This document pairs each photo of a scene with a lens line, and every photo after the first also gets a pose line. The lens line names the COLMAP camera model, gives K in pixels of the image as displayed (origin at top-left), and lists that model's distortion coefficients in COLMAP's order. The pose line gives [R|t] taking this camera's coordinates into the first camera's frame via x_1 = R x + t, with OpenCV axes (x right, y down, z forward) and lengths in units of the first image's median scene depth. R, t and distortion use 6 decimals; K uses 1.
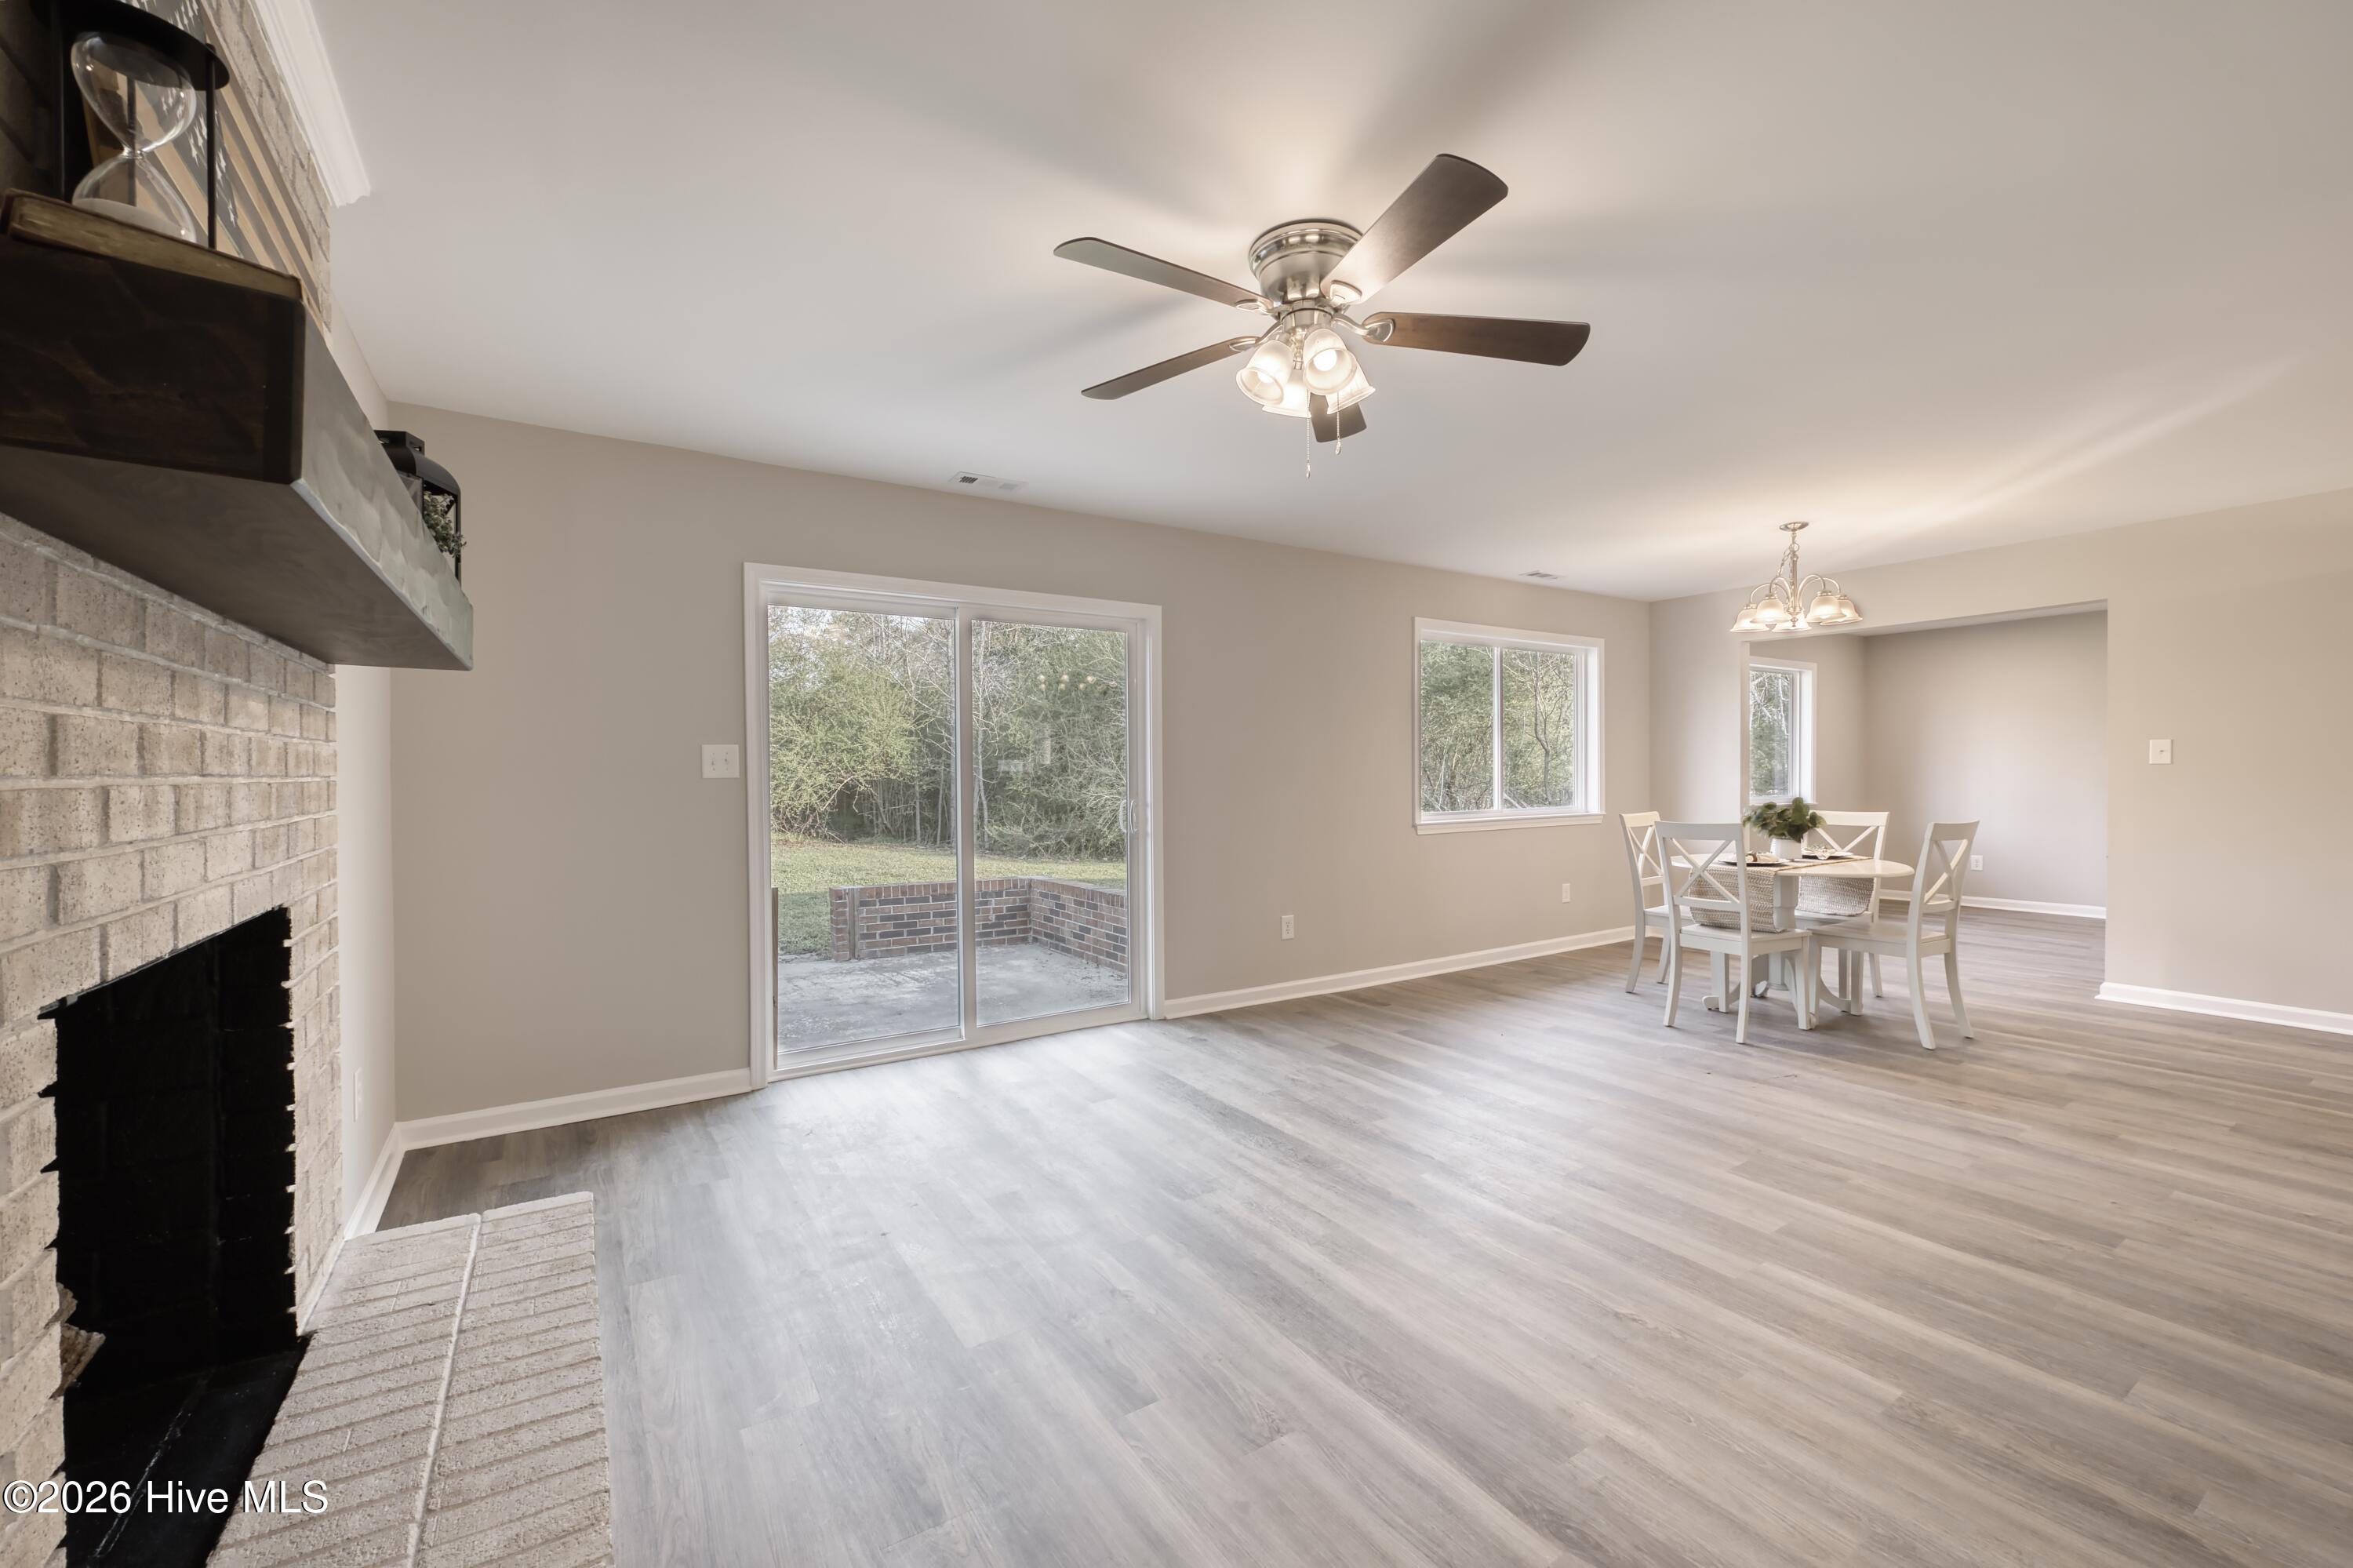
lens RADIAL K [[946.0, 0, 1183.7], [0, 946.0, 764.7], [0, 0, 1]] dist [-0.011440, 0.000147]
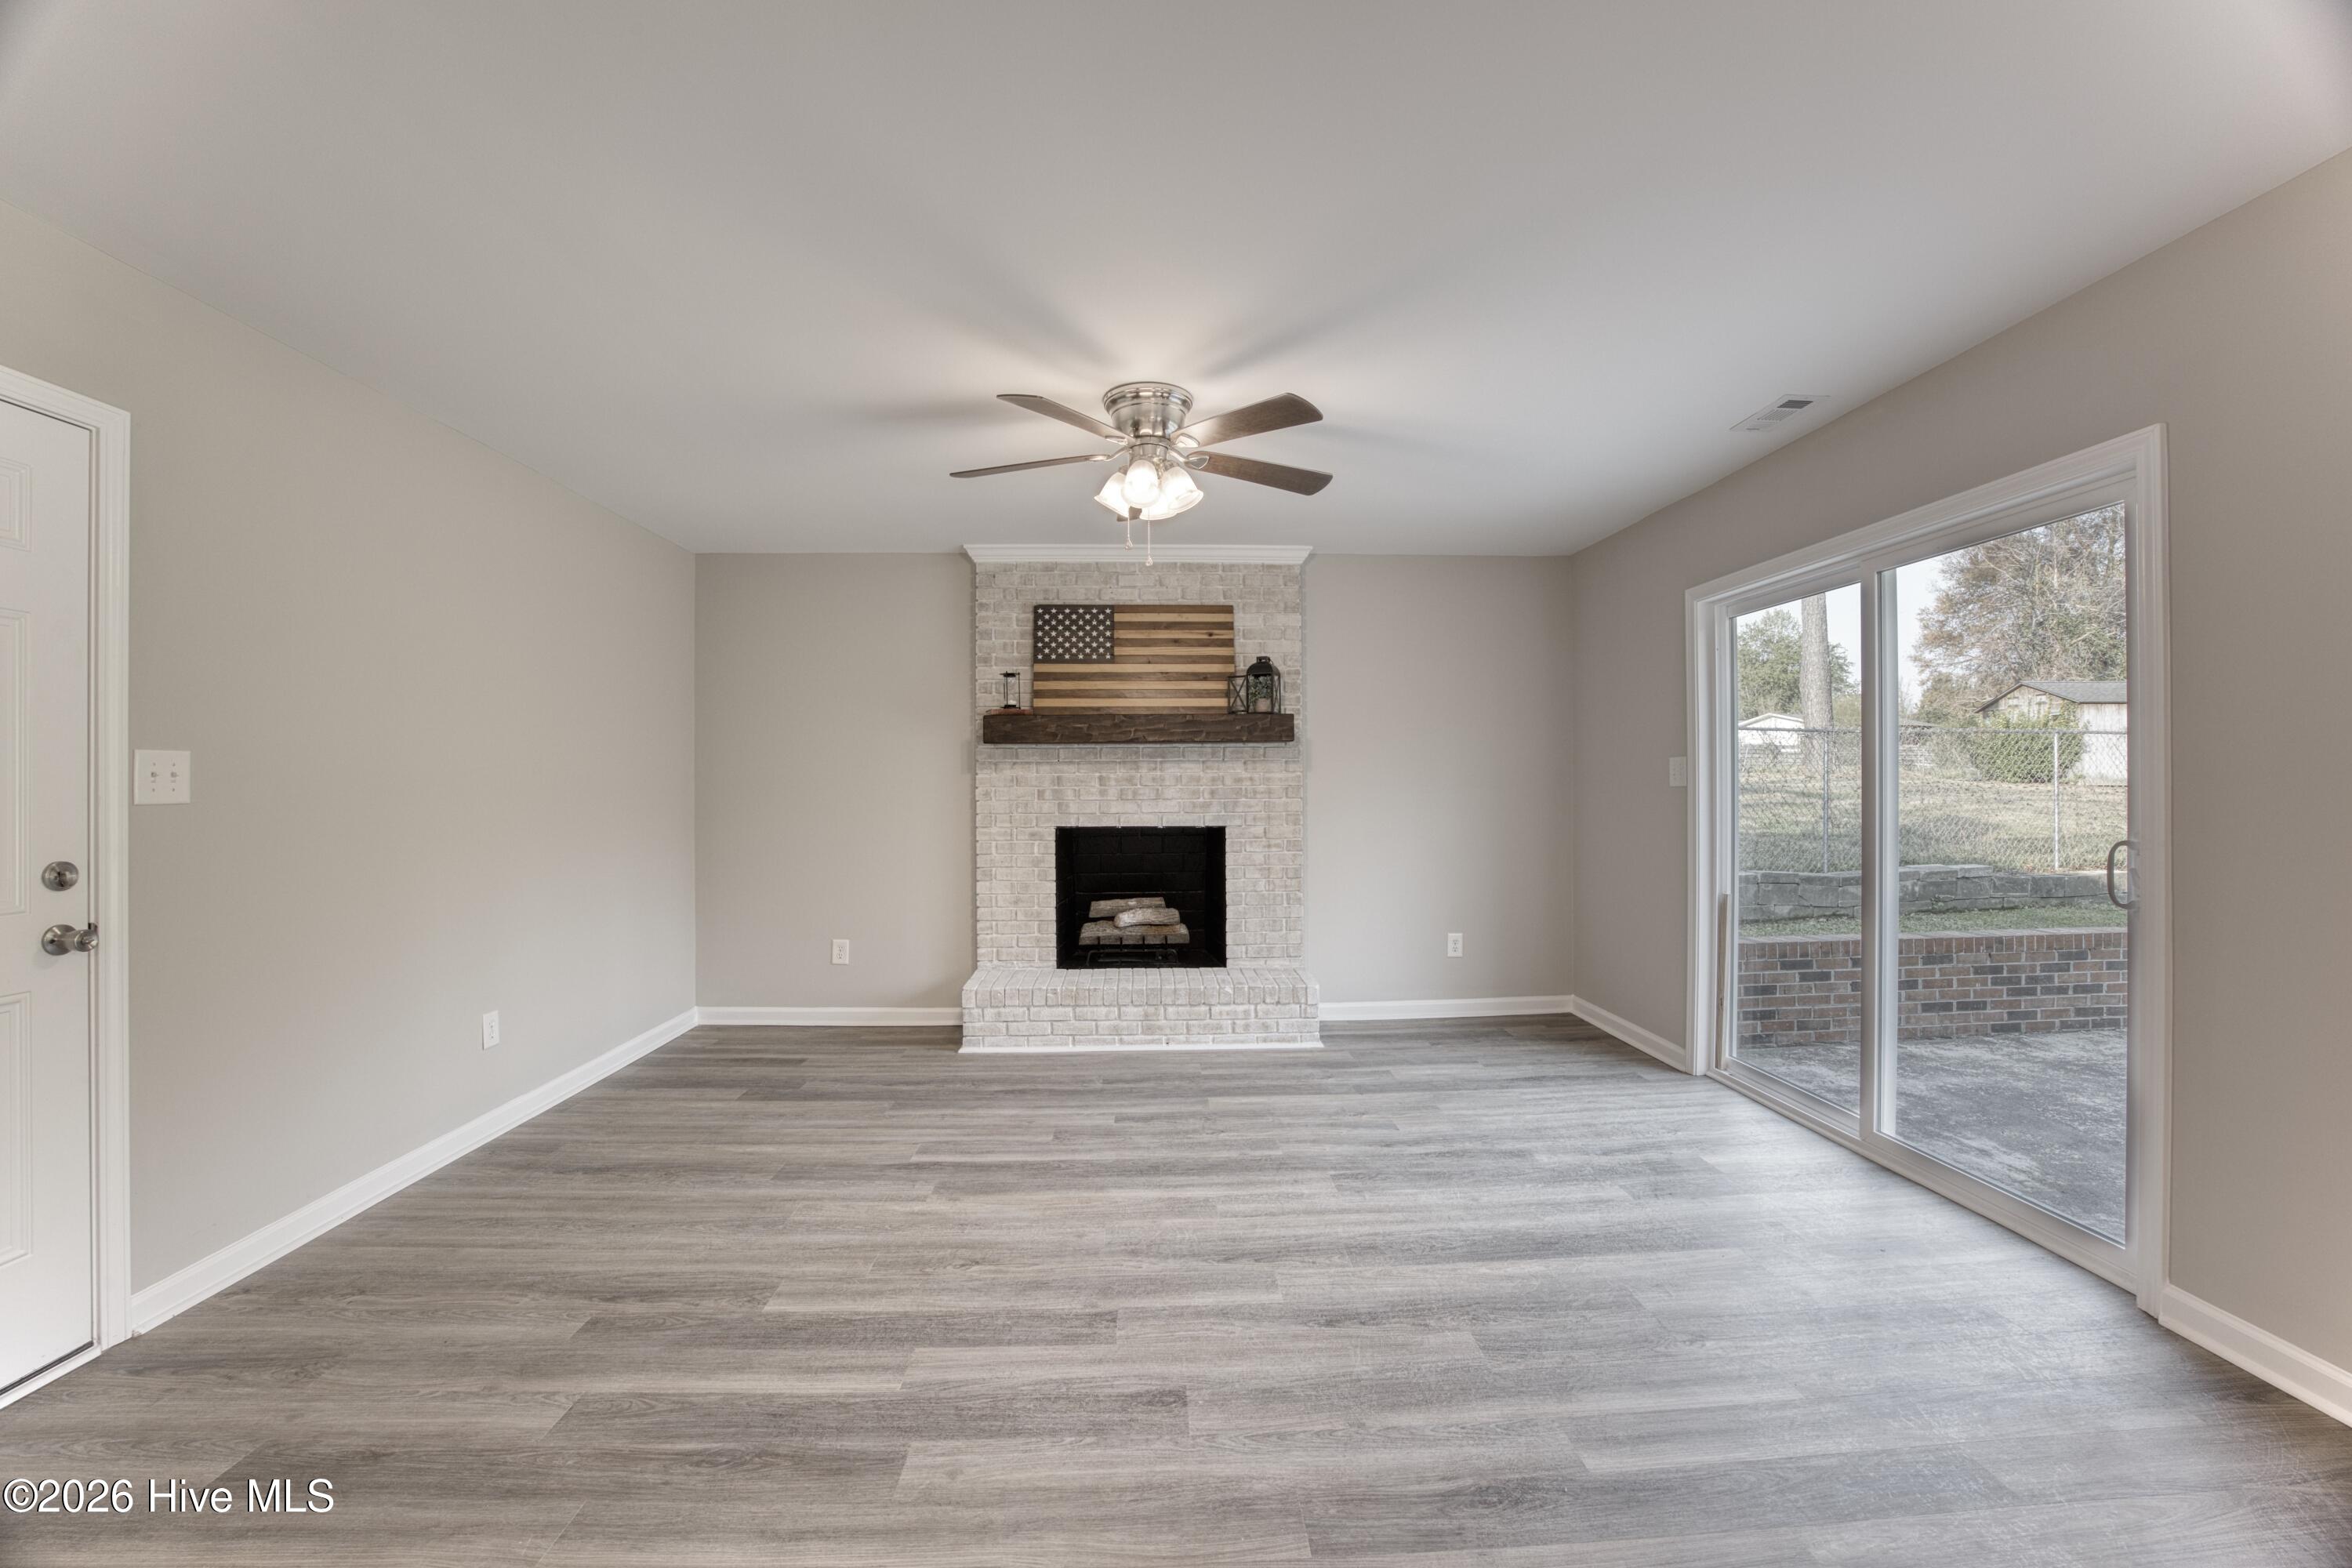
lens RADIAL K [[934.1, 0, 1180.1], [0, 934.1, 783.5], [0, 0, 1]] dist [-0.077518, 0.017189]
pose [[-0.511328, 0.010076, -0.859327, 1.139280], [0.016443, 0.999863, 0.001940, -0.002299], [0.859228, -0.013138, -0.511424, 1.585122]]
